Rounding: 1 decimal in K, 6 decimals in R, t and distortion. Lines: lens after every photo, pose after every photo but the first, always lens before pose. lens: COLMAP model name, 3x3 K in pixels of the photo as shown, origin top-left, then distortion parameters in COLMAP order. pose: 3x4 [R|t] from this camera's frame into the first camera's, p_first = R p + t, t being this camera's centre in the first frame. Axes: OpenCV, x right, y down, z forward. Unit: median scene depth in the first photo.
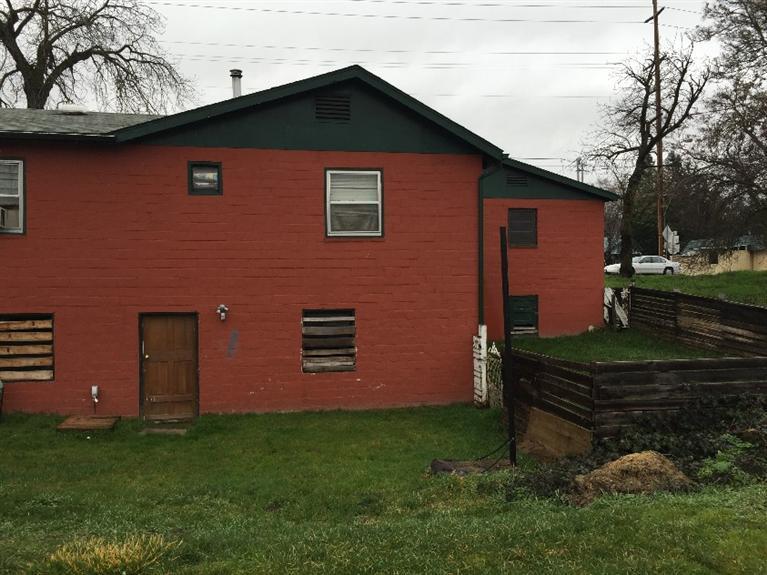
lens RADIAL K [[652.4, 0, 379.9], [0, 652.4, 286.0], [0, 0, 1]] dist [0.050972, -0.005721]
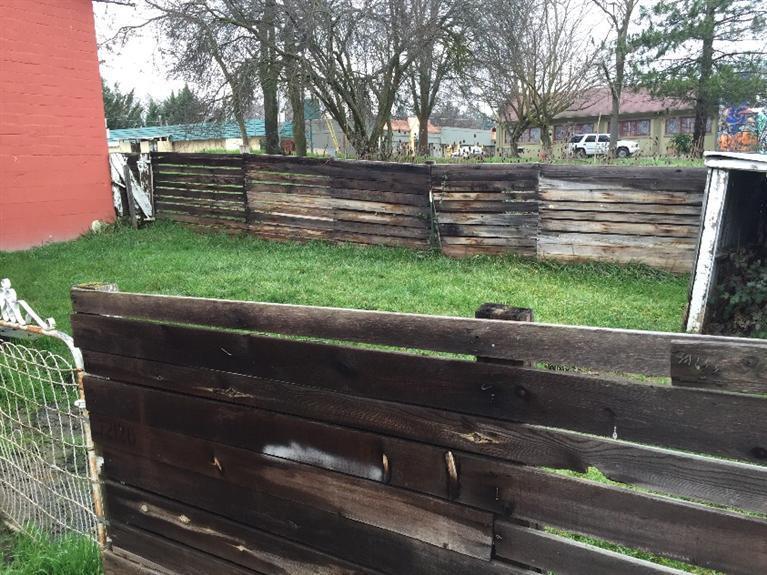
lens RADIAL K [[652.4, 0, 379.9], [0, 652.4, 286.0], [0, 0, 1]] dist [0.050972, -0.005721]
pose [[0.654303, -0.148369, 0.741535, 0.049740], [0.038545, 0.985833, 0.163239, 0.032223], [-0.755249, -0.078225, 0.650753, 0.433440]]
